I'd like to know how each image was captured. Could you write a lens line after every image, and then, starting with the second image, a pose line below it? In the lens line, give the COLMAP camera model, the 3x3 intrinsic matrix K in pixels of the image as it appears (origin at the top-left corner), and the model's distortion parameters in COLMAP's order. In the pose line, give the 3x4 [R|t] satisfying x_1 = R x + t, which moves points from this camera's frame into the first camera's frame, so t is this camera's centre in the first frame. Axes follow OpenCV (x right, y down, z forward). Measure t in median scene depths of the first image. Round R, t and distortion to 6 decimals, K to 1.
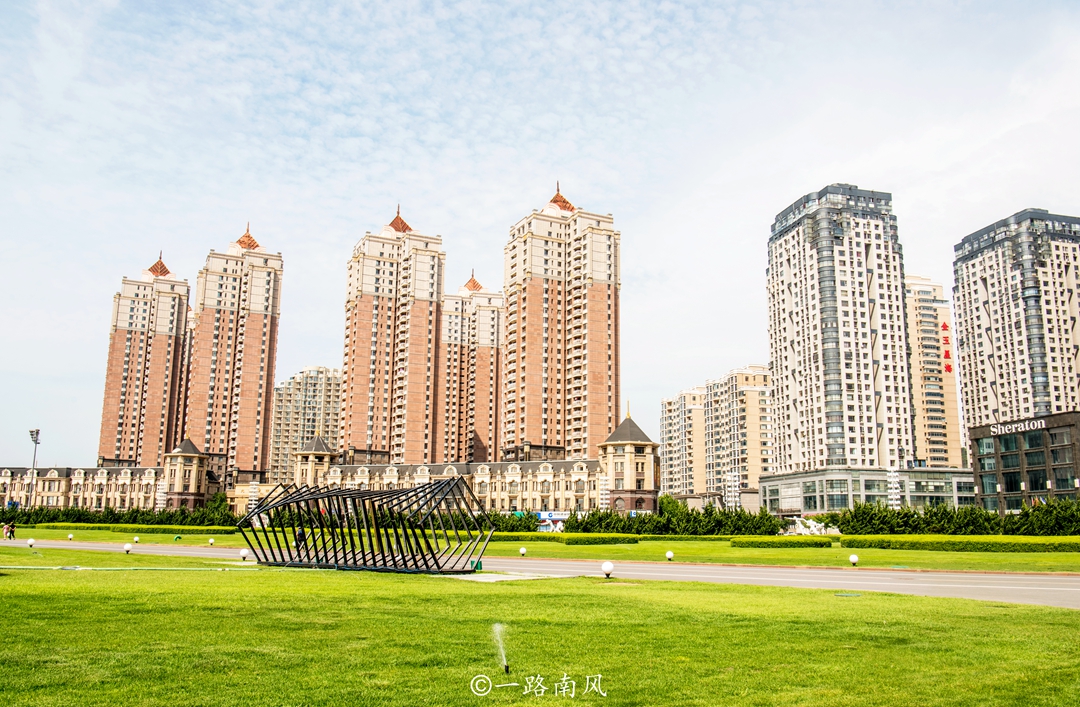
lens RADIAL K [[841.0, 0, 536.0], [0, 841.0, 361.4], [0, 0, 1]] dist [-0.039124, 0.014399]
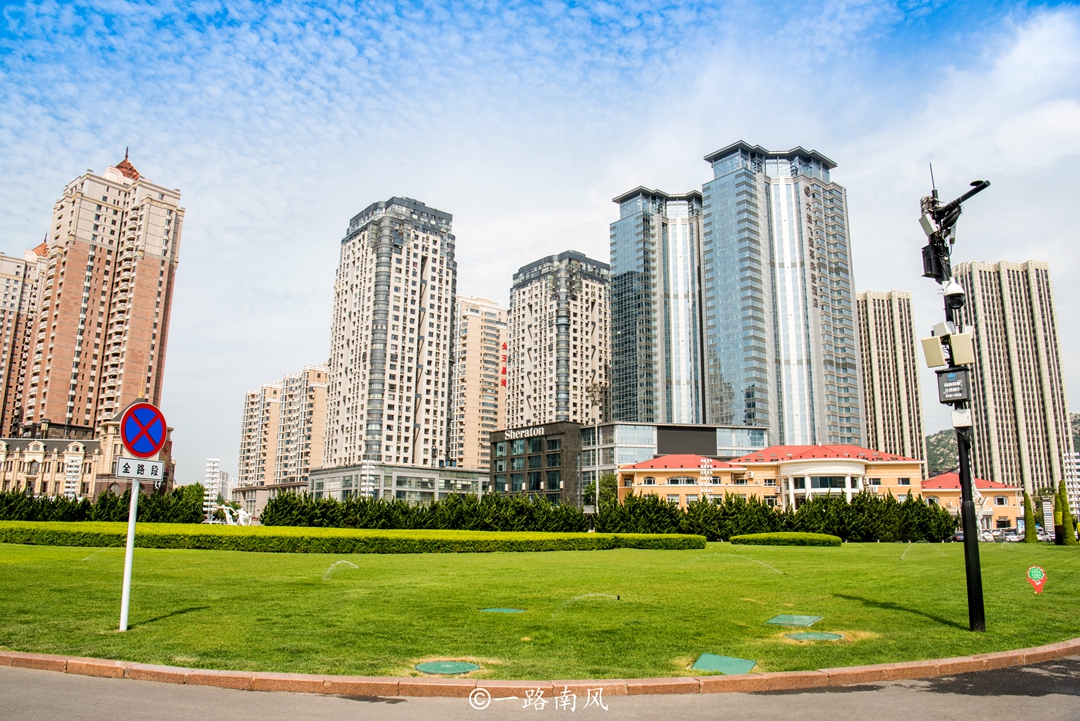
lens RADIAL K [[741.6, 0, 544.2], [0, 741.6, 355.4], [0, 0, 1]] dist [-0.045393, -0.001242]
pose [[0.905979, 0.100980, 0.411102, 0.148557], [-0.090054, 0.994878, -0.045913, 0.014820], [-0.413633, 0.004575, 0.910432, 0.066448]]
